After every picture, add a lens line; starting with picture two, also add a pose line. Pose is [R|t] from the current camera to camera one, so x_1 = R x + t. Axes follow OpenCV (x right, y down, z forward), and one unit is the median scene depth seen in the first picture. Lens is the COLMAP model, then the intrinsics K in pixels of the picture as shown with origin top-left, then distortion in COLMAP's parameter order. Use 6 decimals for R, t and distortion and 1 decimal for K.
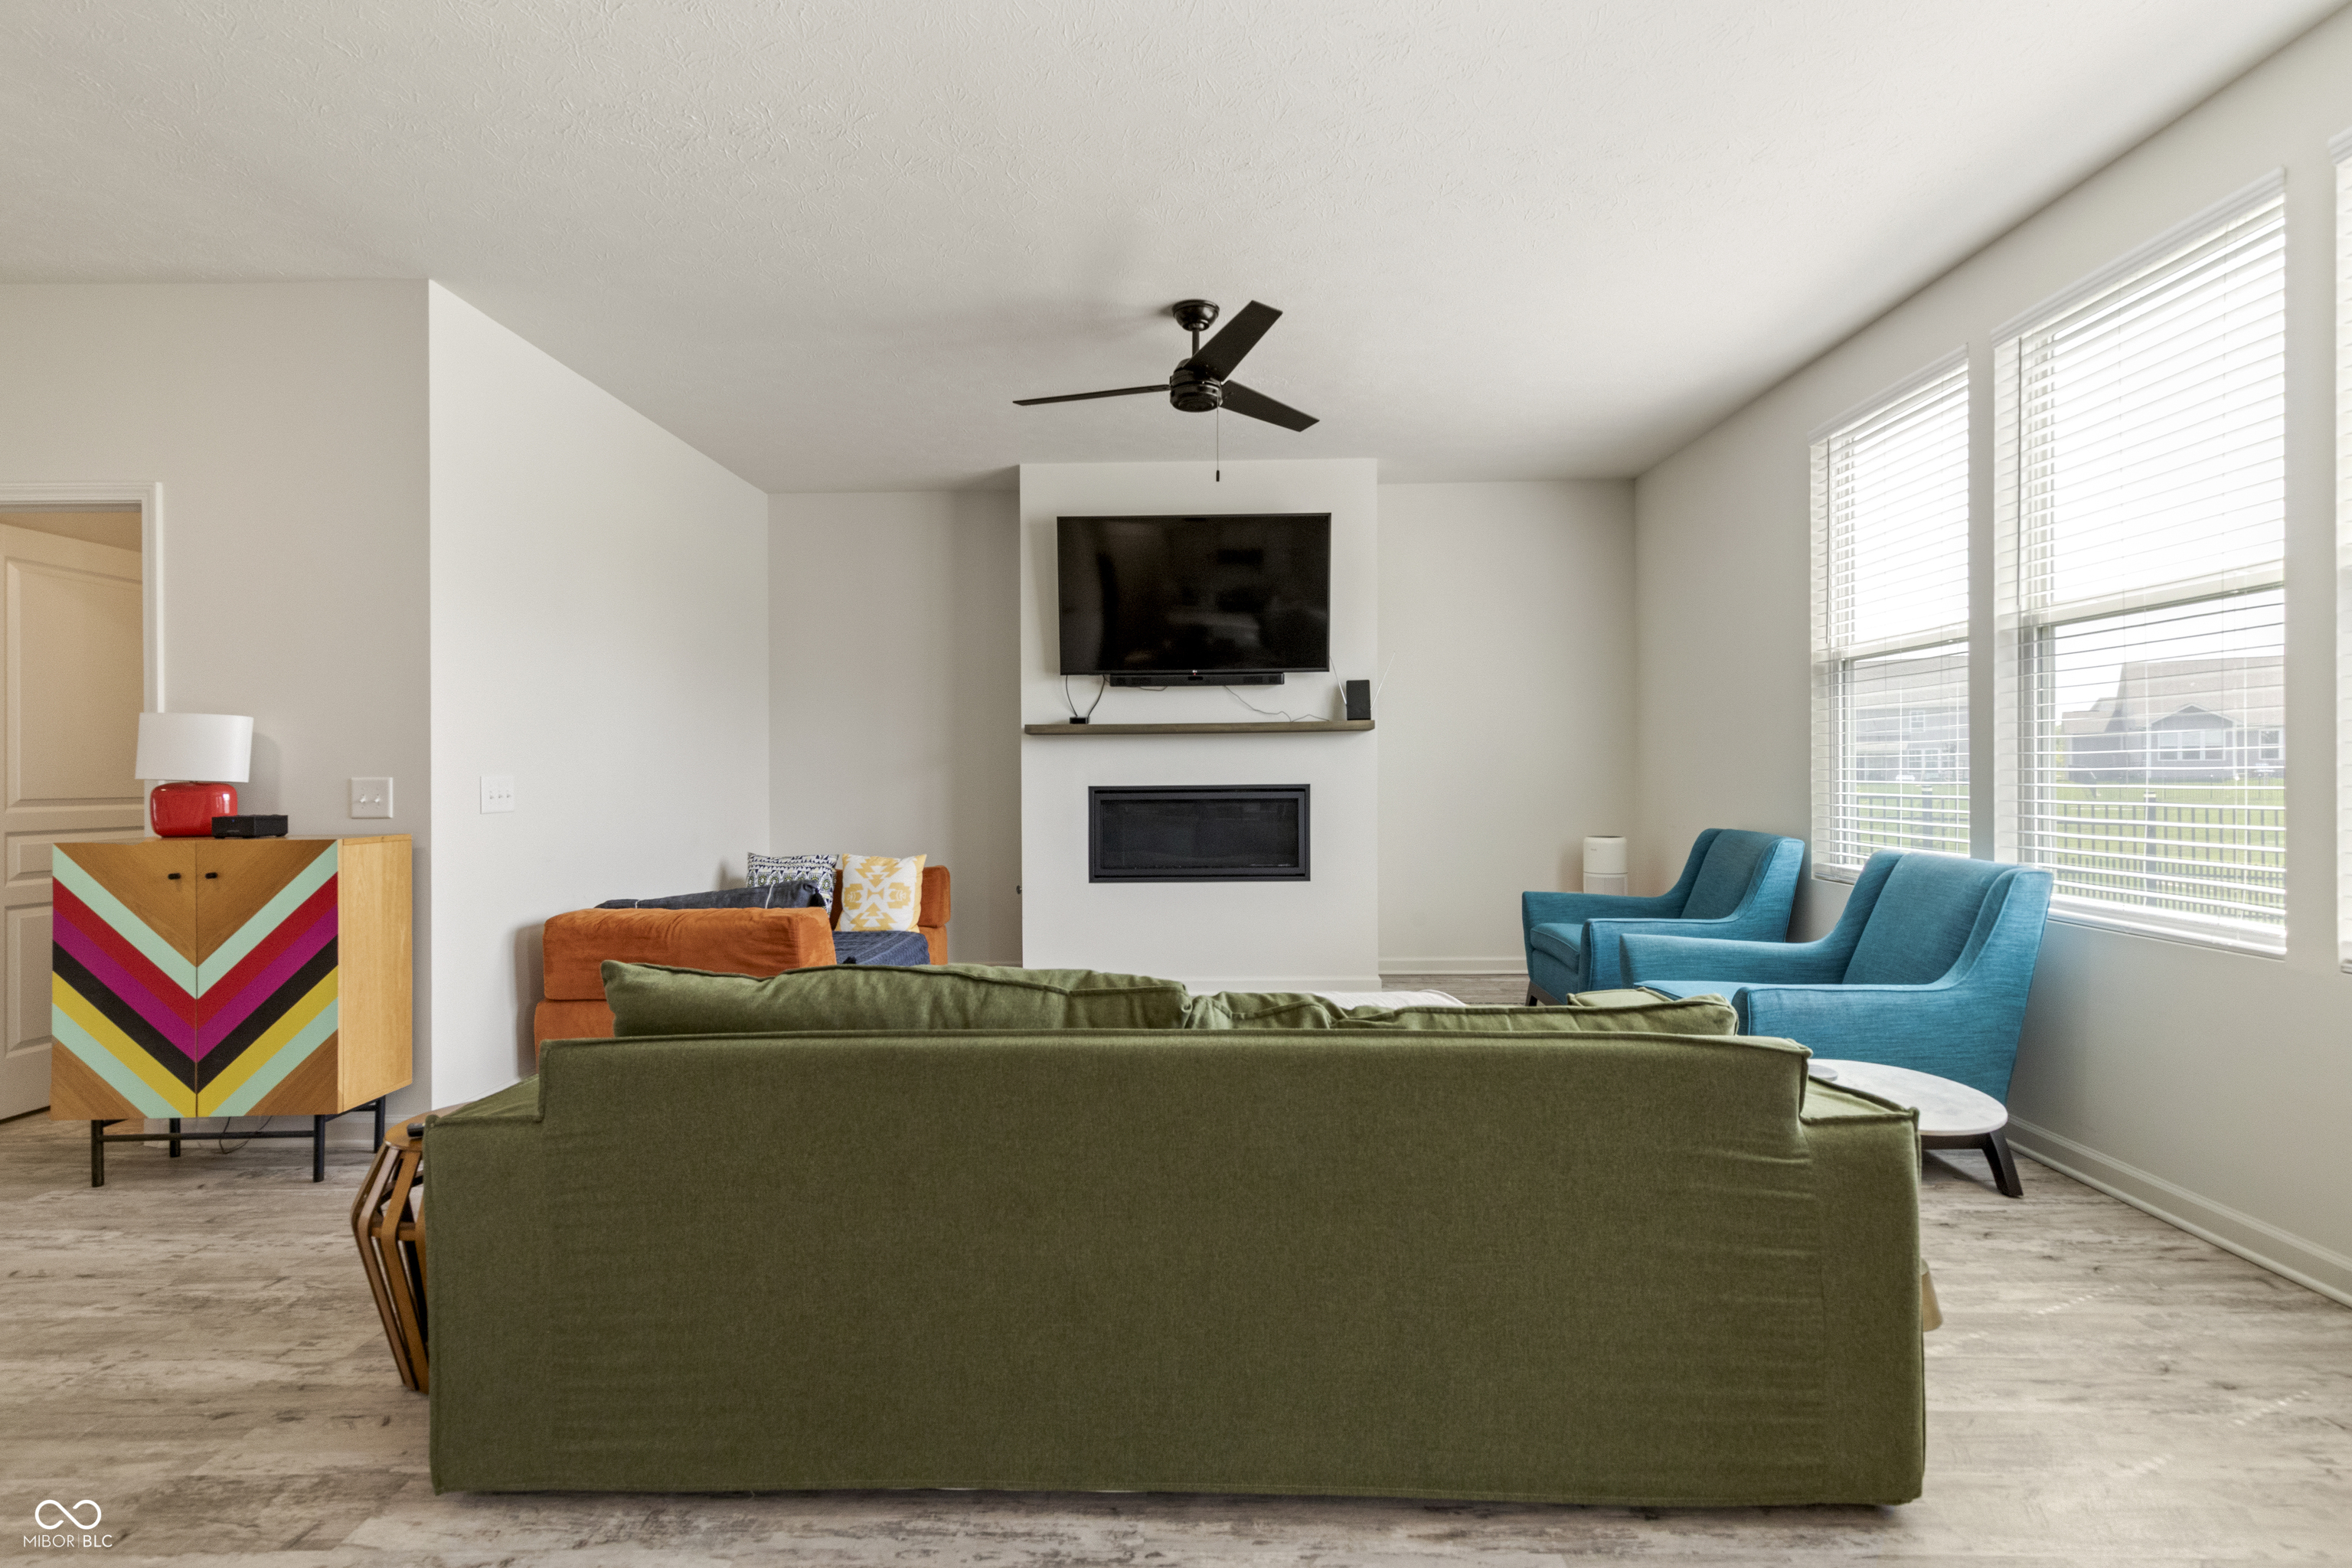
lens RADIAL K [[1070.3, 0, 1188.1], [0, 1070.3, 774.7], [0, 0, 1]] dist [0.015818, -0.003024]
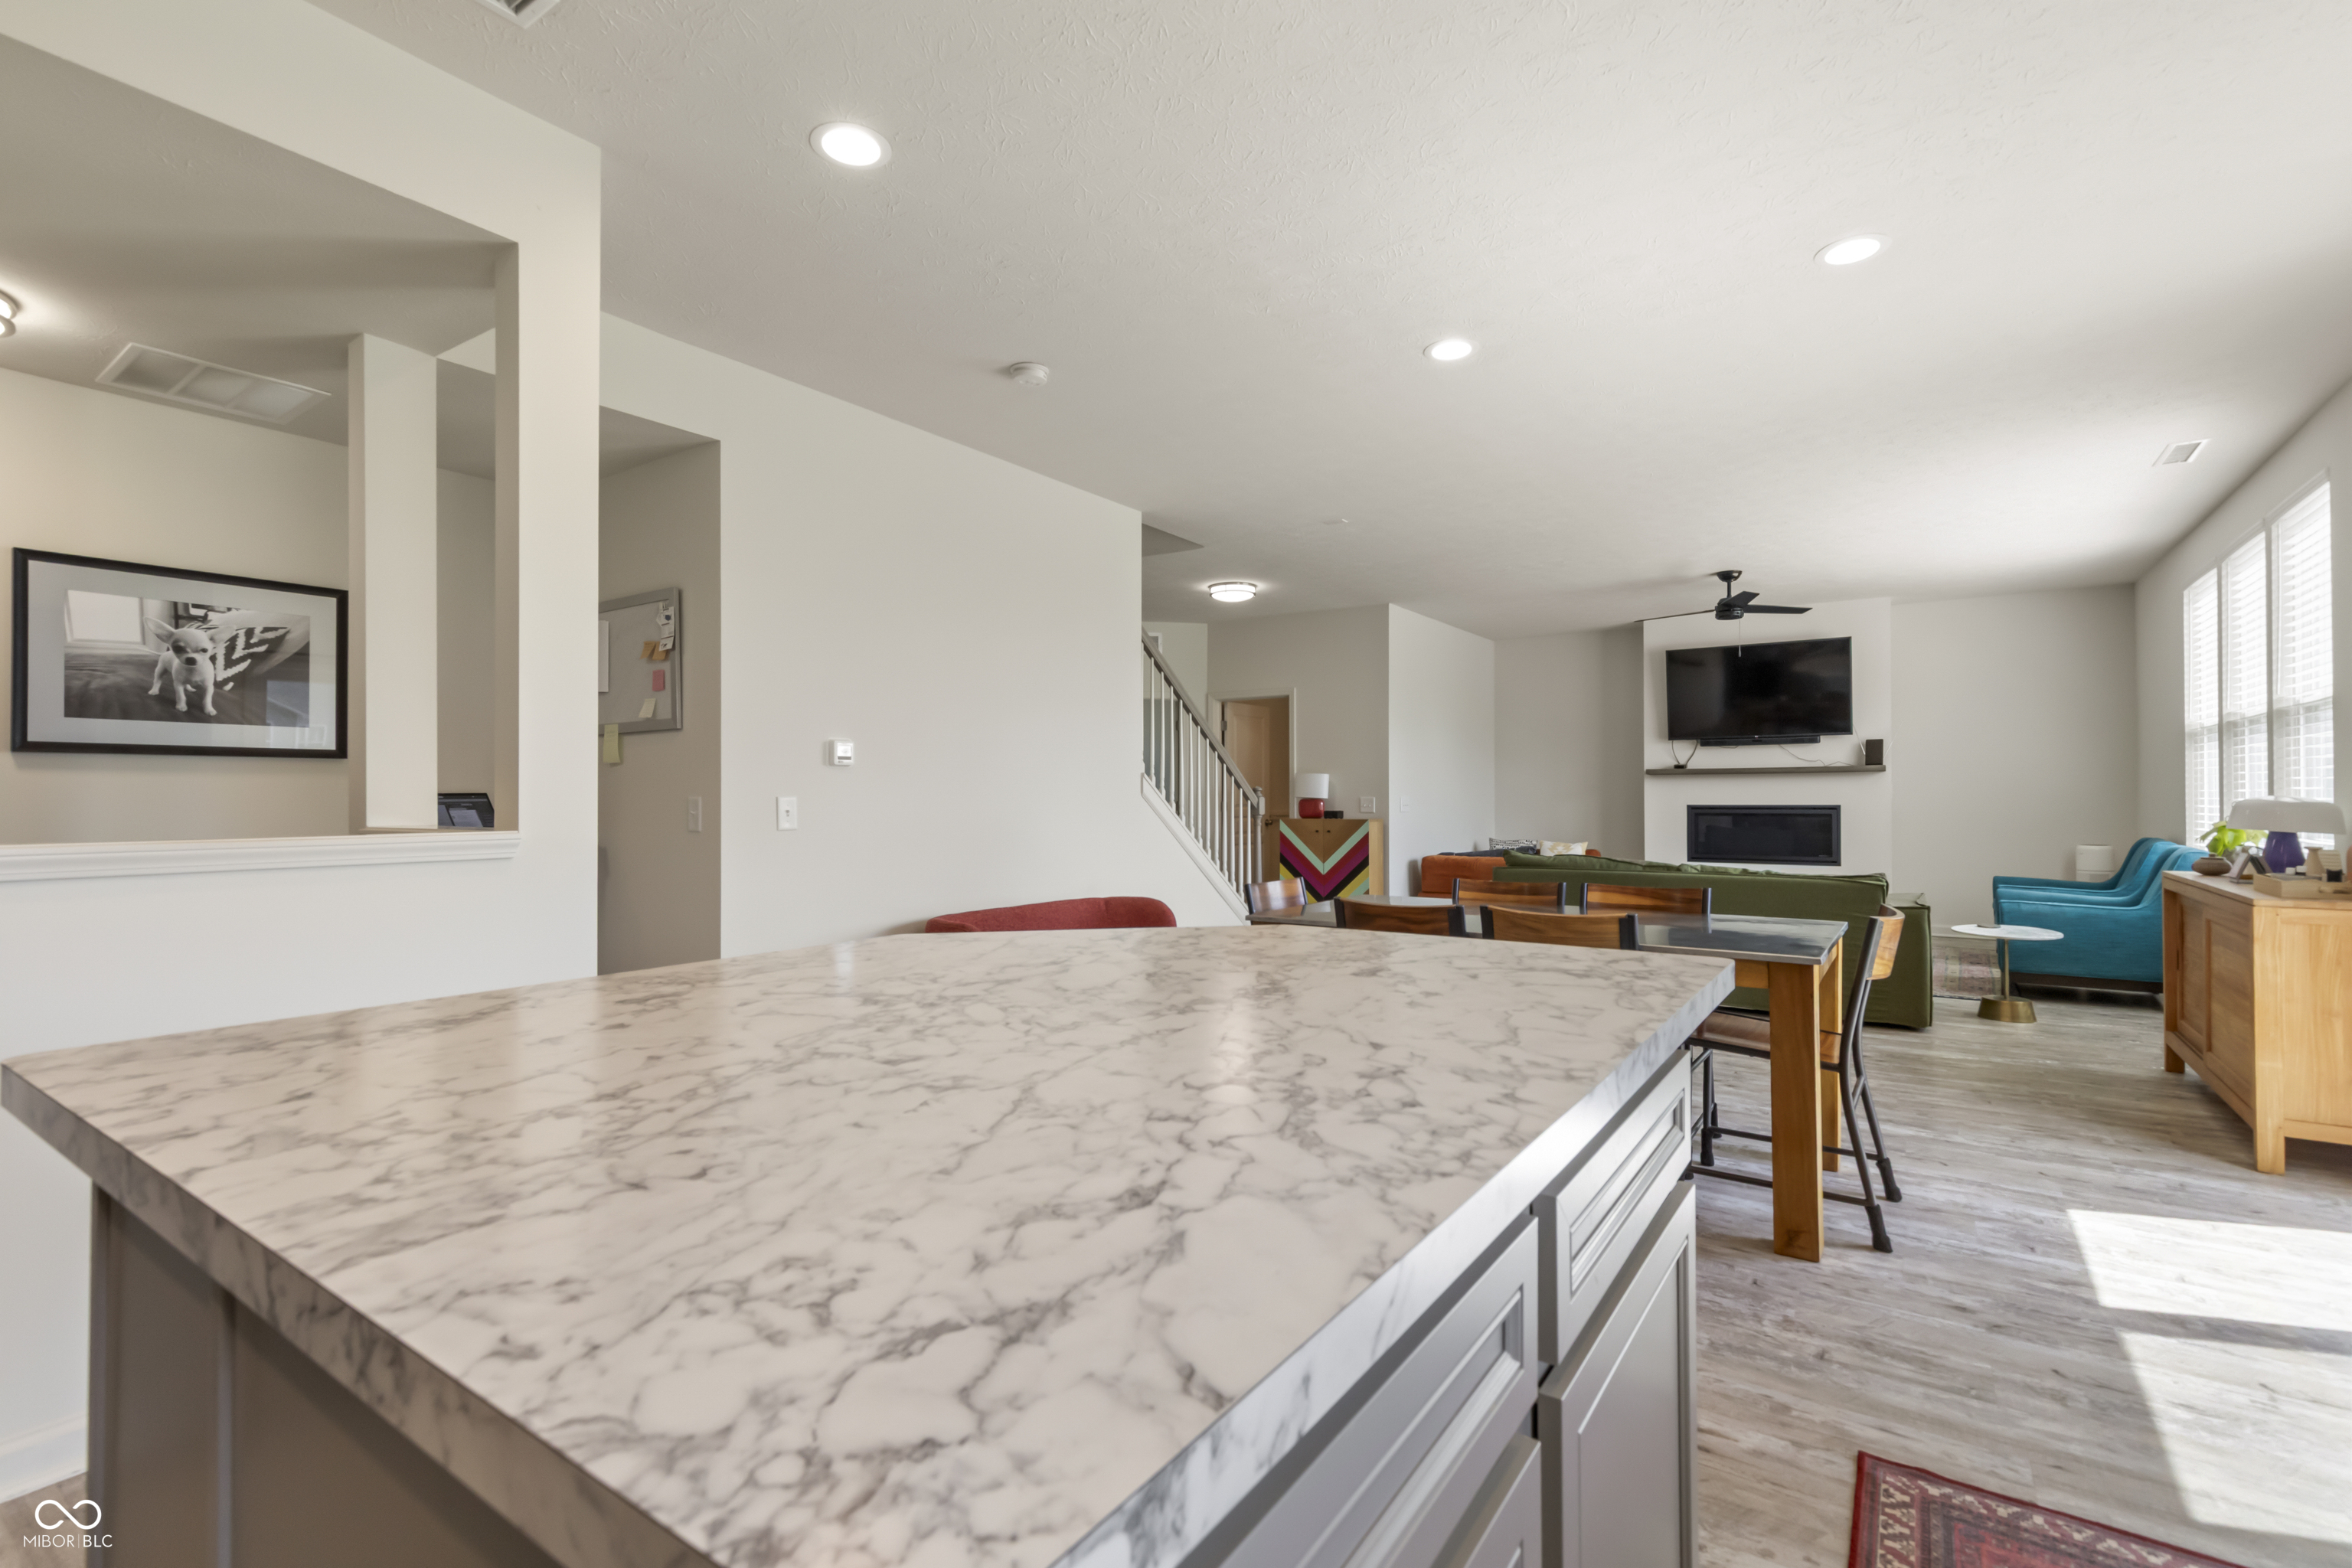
lens RADIAL K [[1070.3, 0, 1191.5], [0, 1070.3, 794.4], [0, 0, 1]] dist [0.015818, -0.003024]
pose [[0.837122, 0.005566, -0.546988, 0.188440], [-0.006495, 0.999979, 0.000237, -0.001668], [0.546978, 0.003354, 0.837140, -0.888304]]
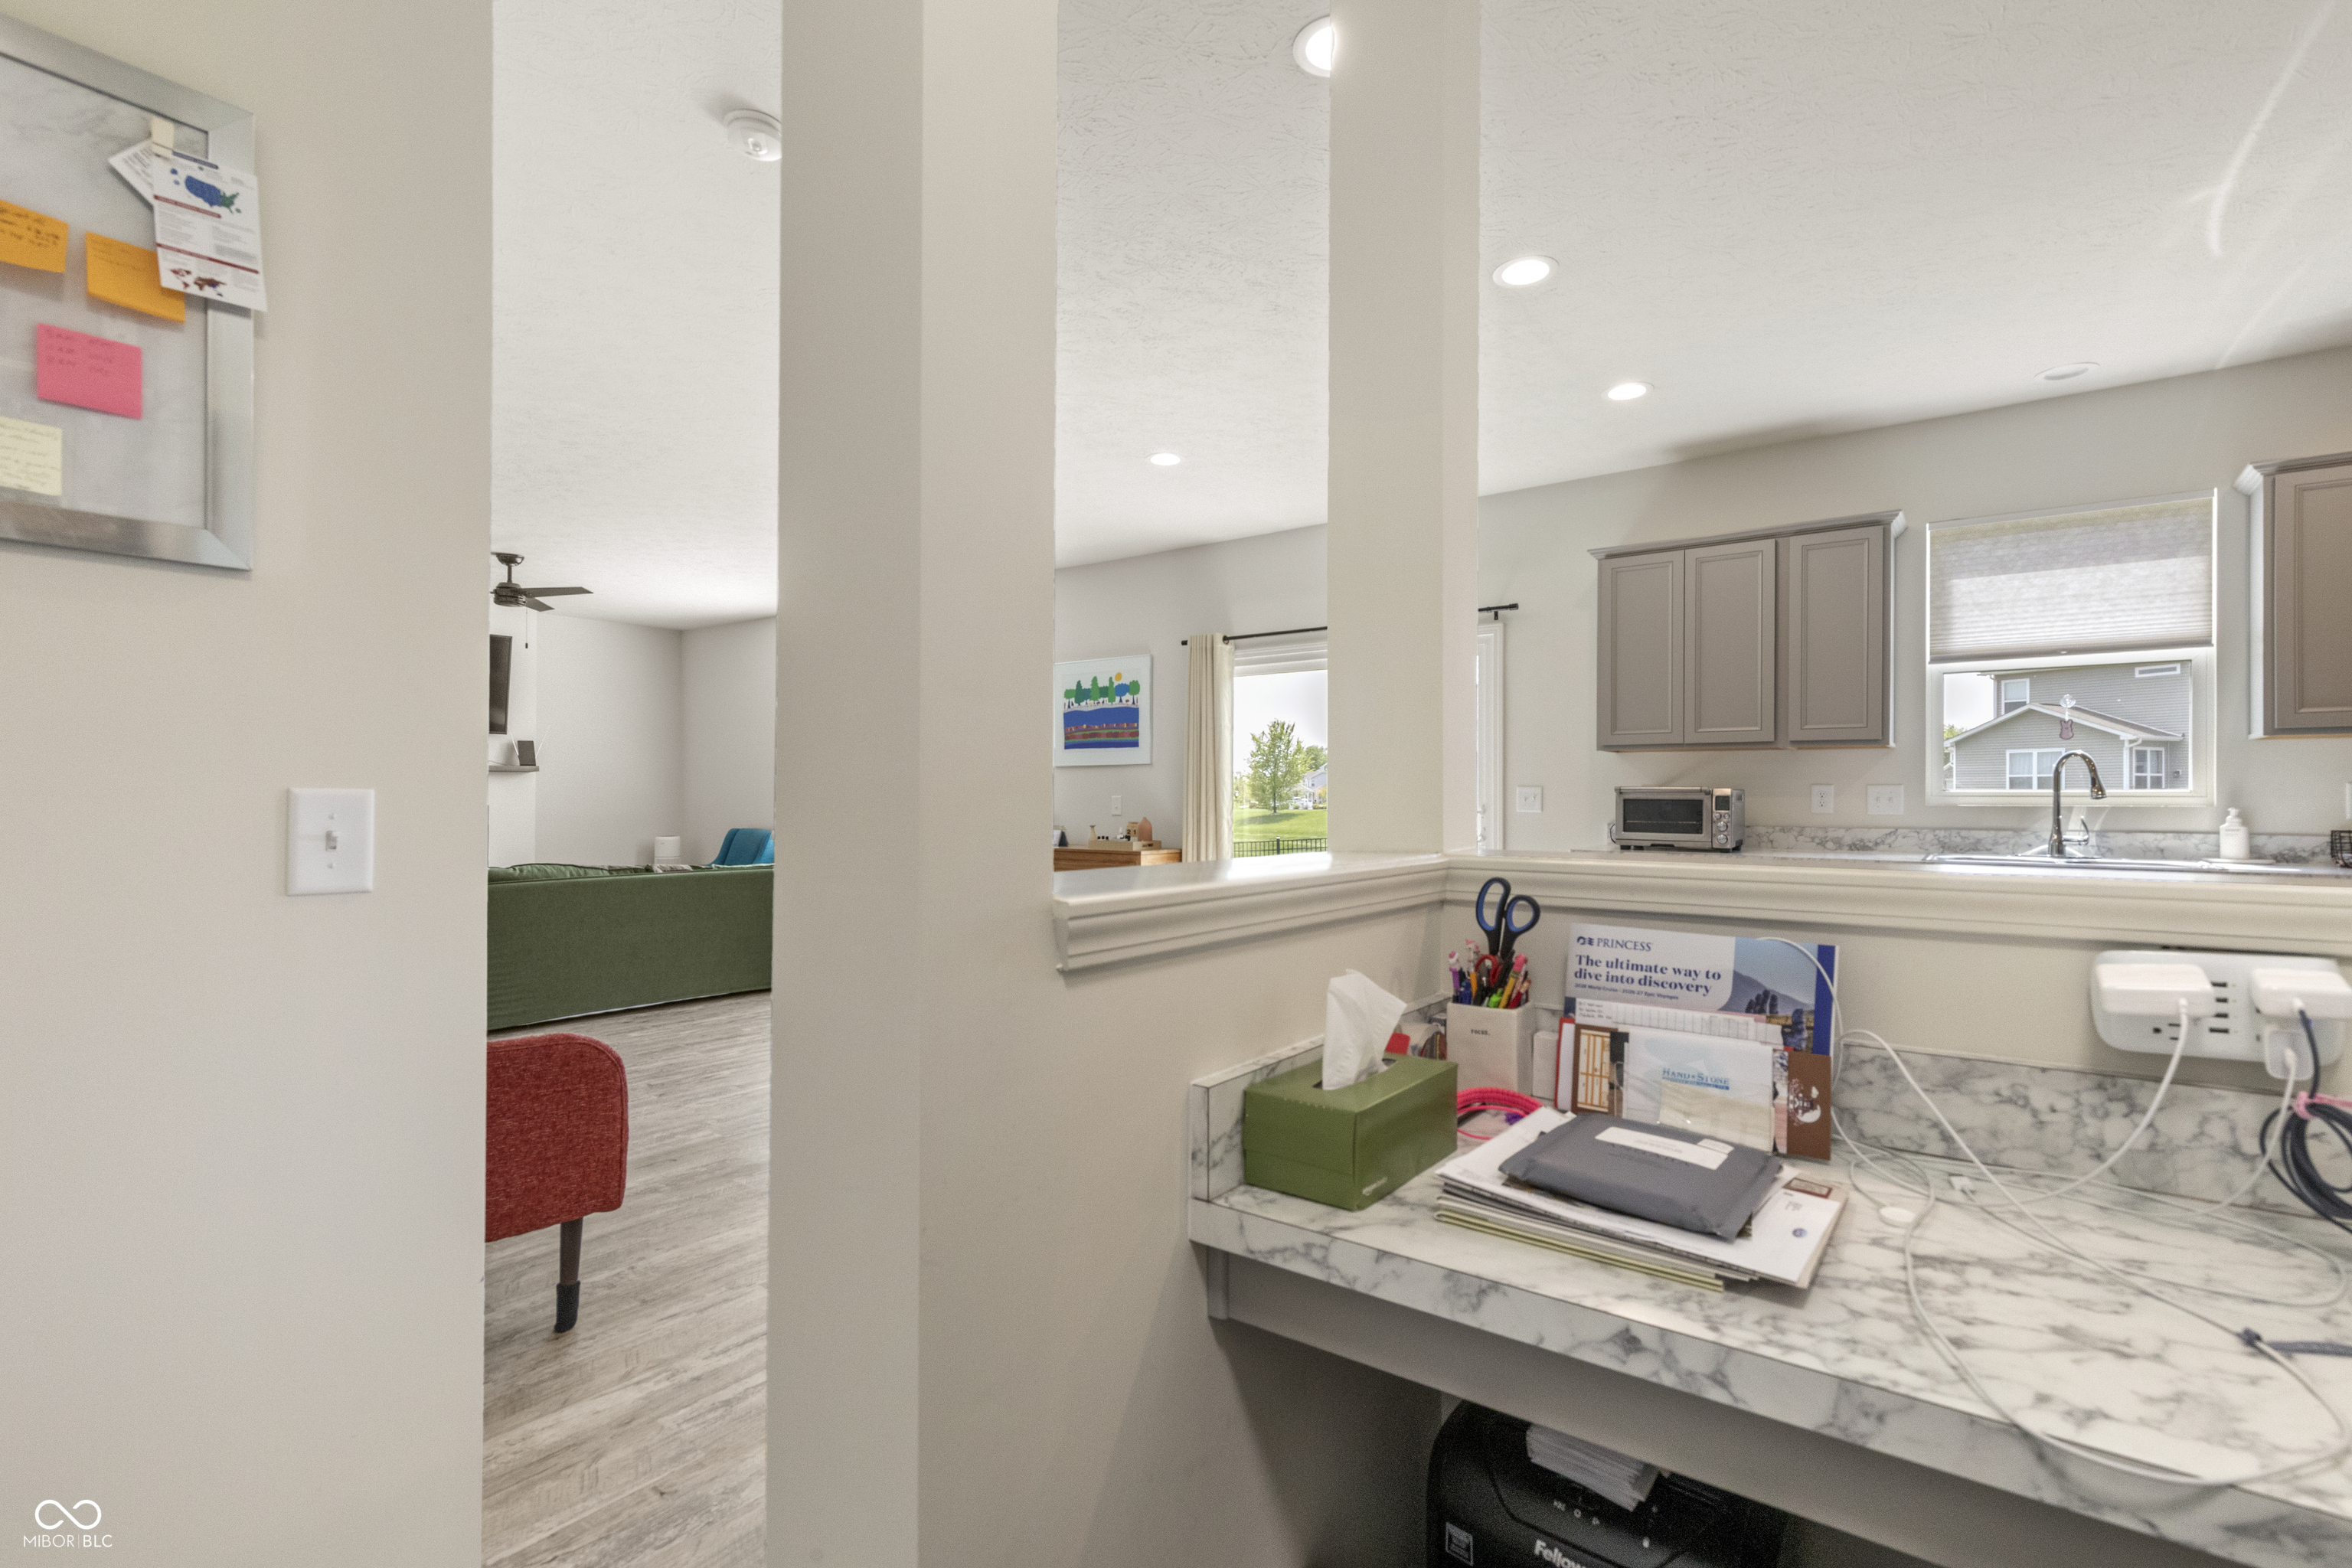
lens RADIAL K [[1070.3, 0, 1176.5], [0, 1070.3, 788.9], [0, 0, 1]] dist [0.015818, -0.003024]
pose [[0.591382, 0.016730, 0.806218, -0.578320], [-0.005854, 0.999847, -0.016454, 0.005449], [-0.806370, 0.005011, 0.591390, -0.762200]]
